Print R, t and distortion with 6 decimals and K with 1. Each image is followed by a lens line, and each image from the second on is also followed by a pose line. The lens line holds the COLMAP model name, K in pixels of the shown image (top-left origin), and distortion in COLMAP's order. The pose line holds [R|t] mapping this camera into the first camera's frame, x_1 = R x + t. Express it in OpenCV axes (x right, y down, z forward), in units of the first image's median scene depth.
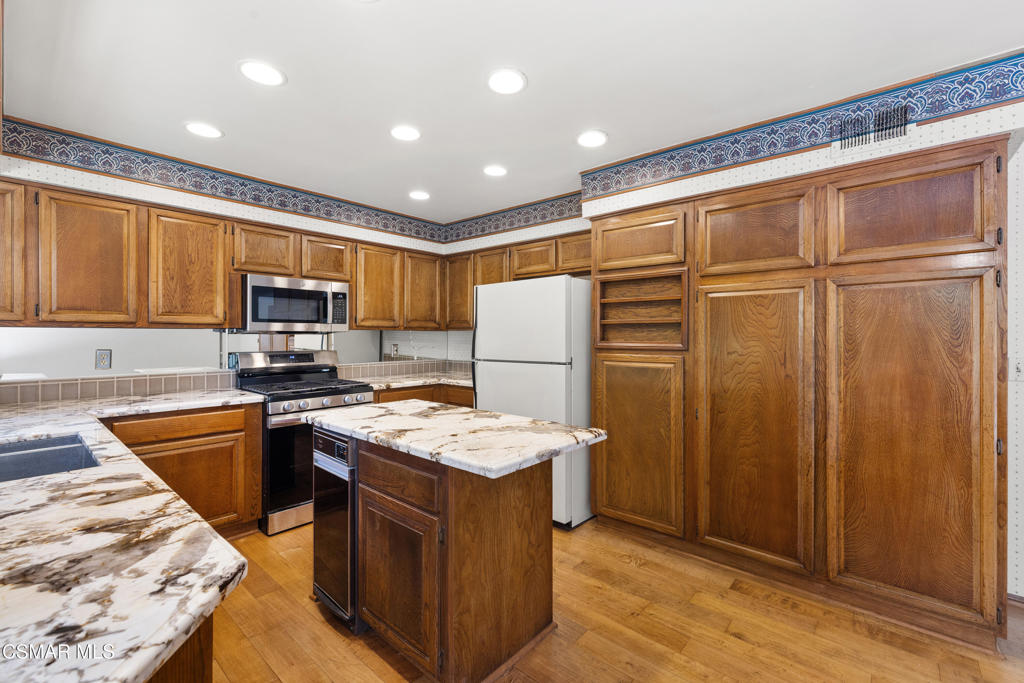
lens RADIAL K [[434.5, 0, 514.7], [0, 434.5, 336.4], [0, 0, 1]] dist [0.009234, -0.000079]
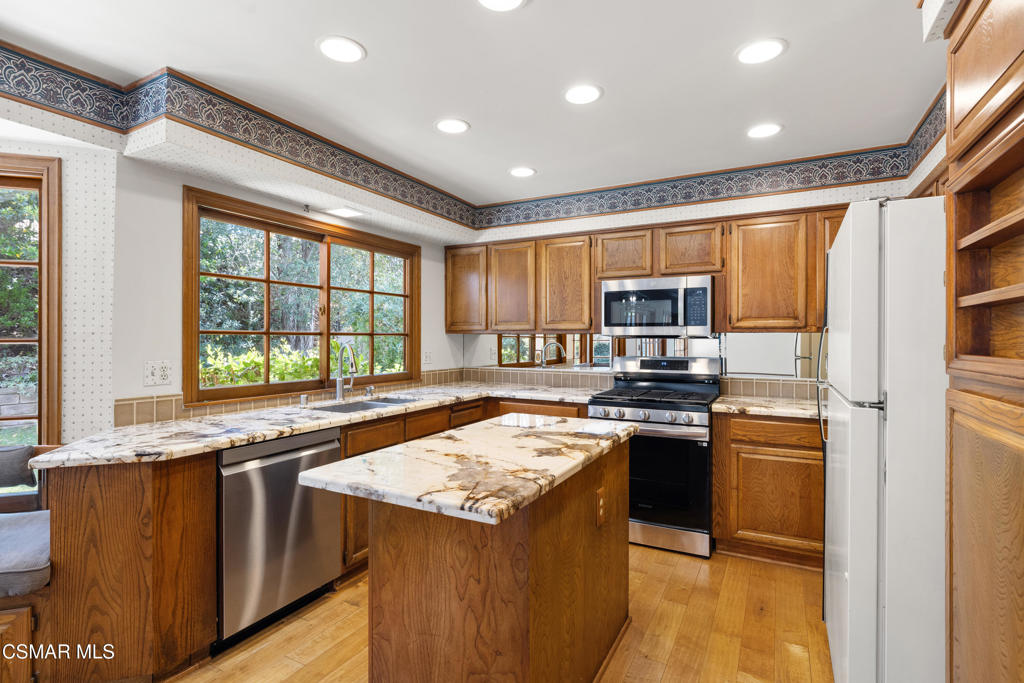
lens RADIAL K [[488.5, 0, 515.3], [0, 488.5, 340.6], [0, 0, 1]] dist [-0.004116, 0.000221]
pose [[0.230674, 0.000461, -0.973031, 0.429672], [-0.006227, 0.999980, -0.001002, 0.002104], [0.973011, 0.006290, 0.230672, 0.464955]]
